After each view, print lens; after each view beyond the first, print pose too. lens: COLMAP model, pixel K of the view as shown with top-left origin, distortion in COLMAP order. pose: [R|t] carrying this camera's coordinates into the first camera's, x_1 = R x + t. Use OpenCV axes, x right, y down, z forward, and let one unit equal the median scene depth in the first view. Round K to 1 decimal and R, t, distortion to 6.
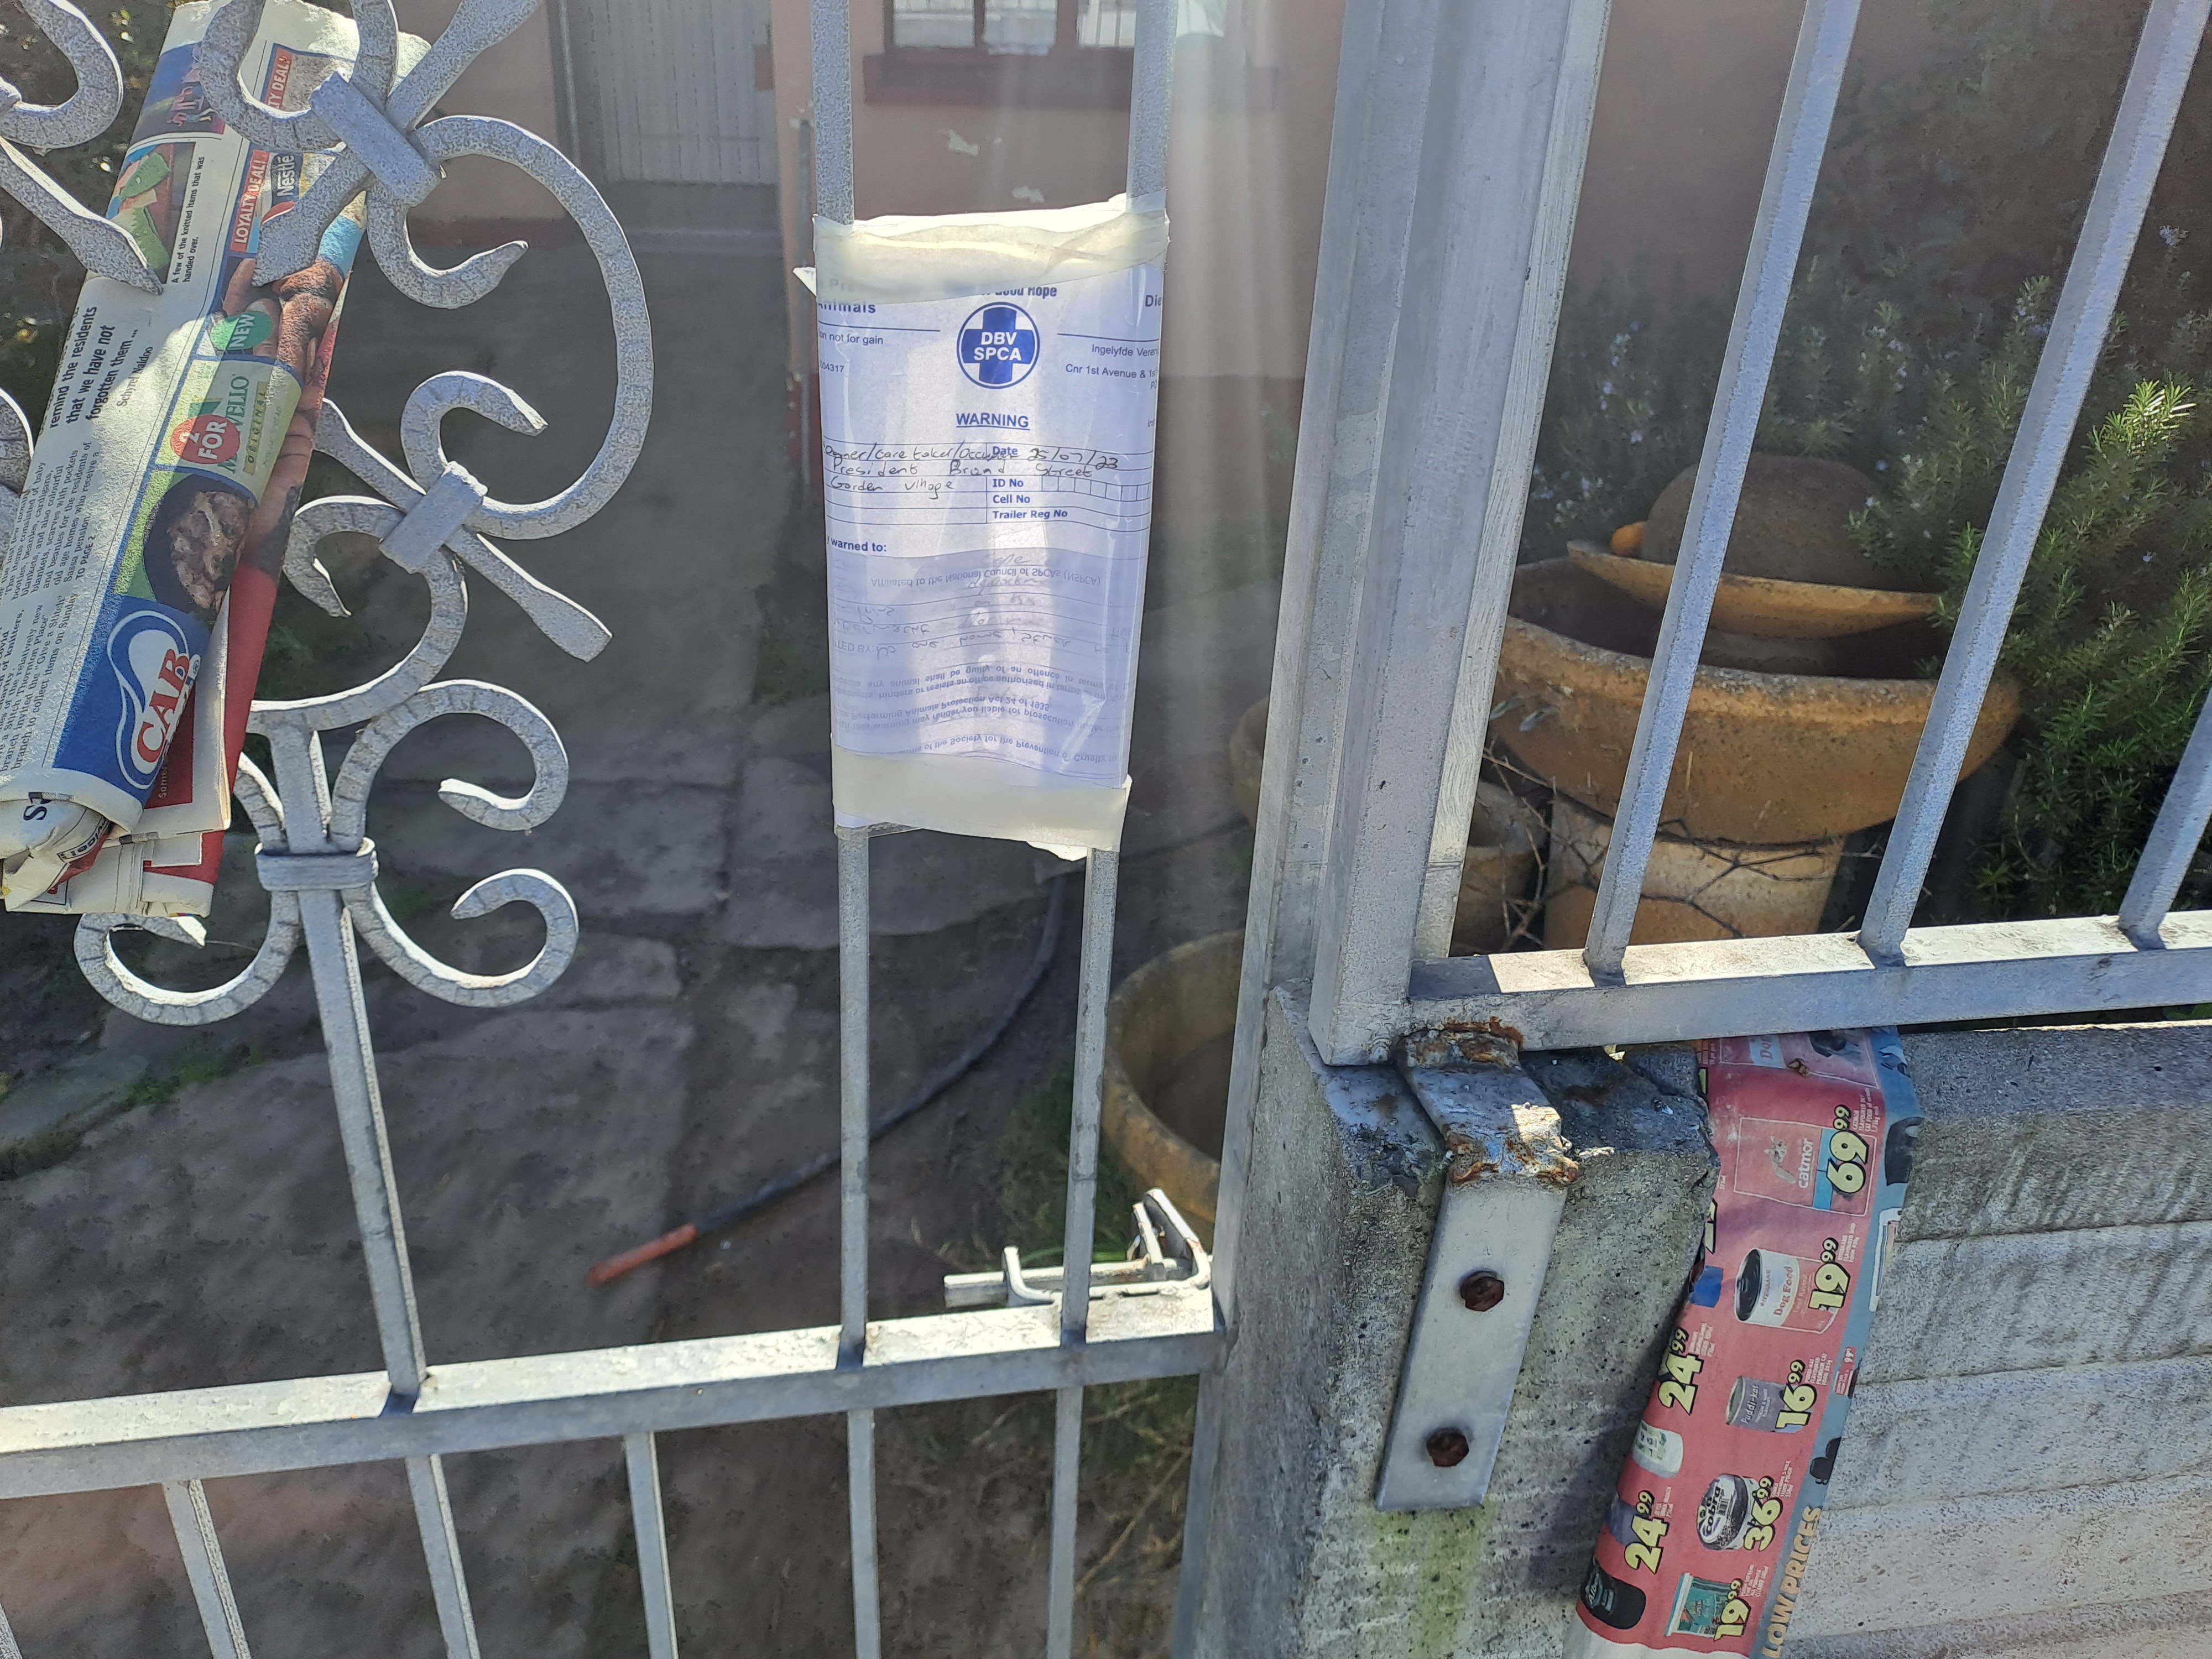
lens RADIAL K [[1659.2, 0, 1091.4], [0, 1659.2, 824.4], [0, 0, 1]] dist [0.052305, -0.059500]
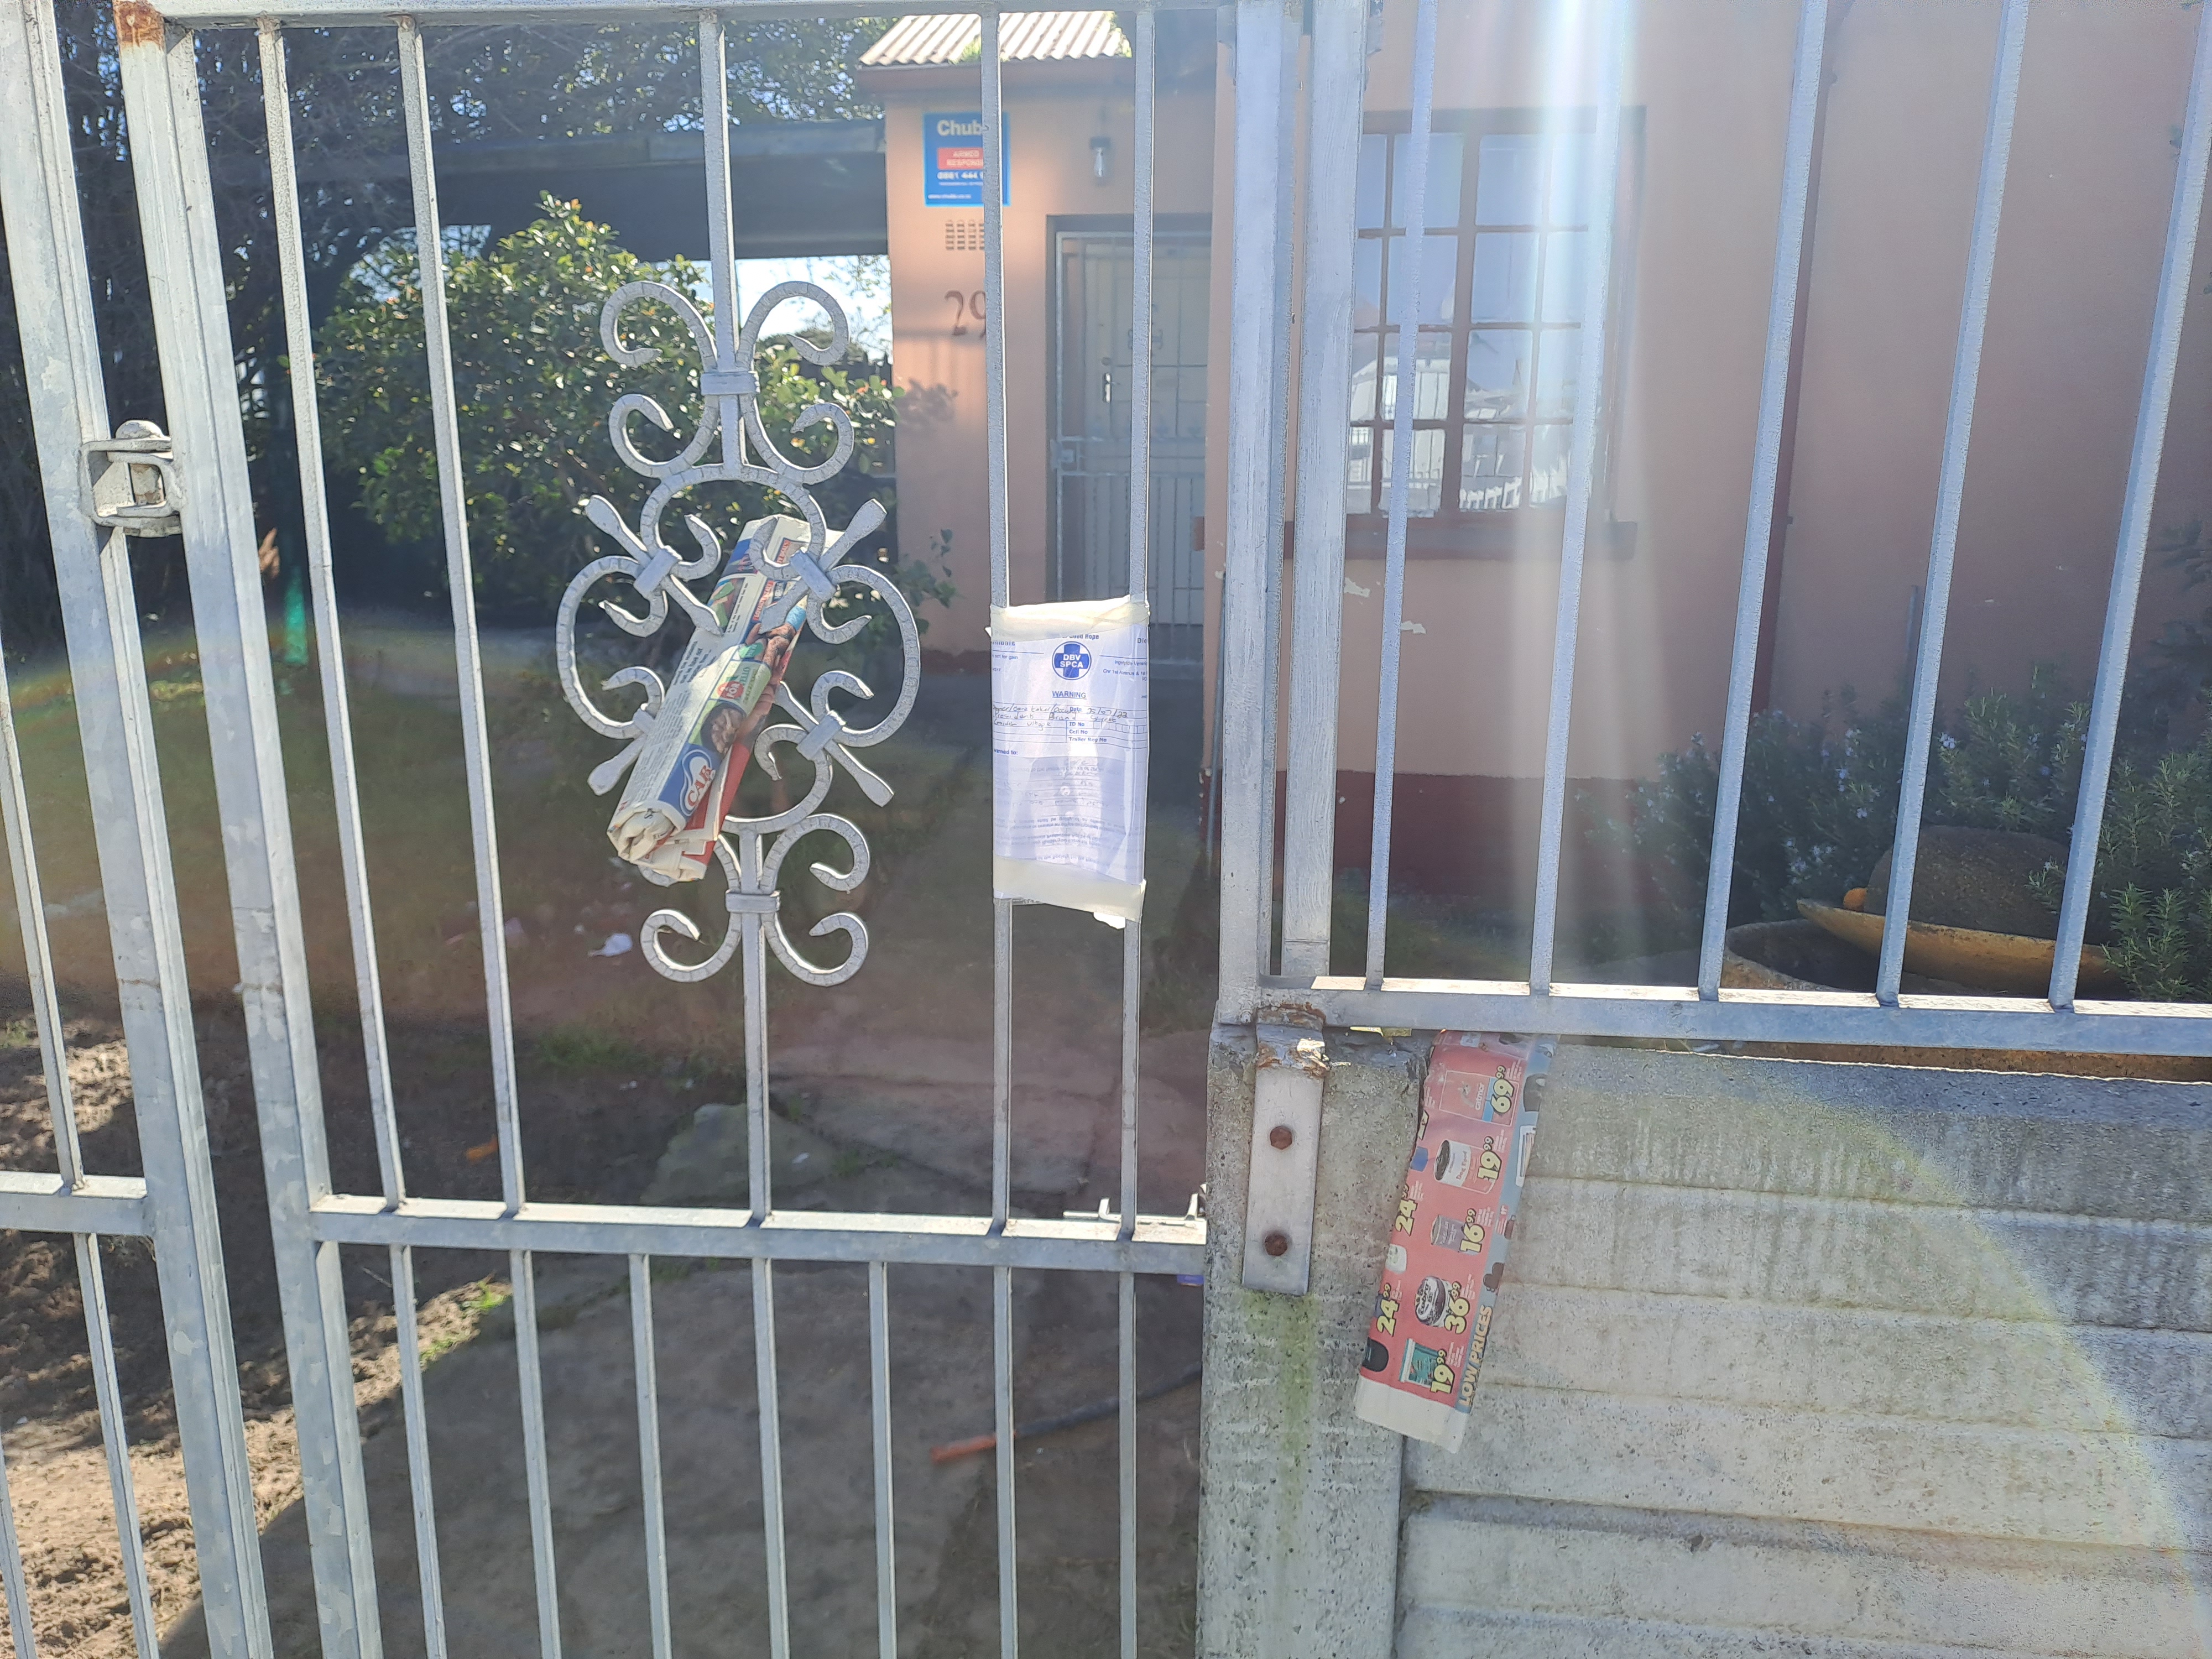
lens RADIAL K [[1659.2, 0, 1123.6], [0, 1659.2, 813.3], [0, 0, 1]] dist [0.052305, -0.059500]
pose [[0.967104, 0.024813, -0.253168, 0.475594], [-0.087709, 0.966728, -0.240299, 0.352575], [0.238782, 0.254600, 0.937103, -0.805275]]
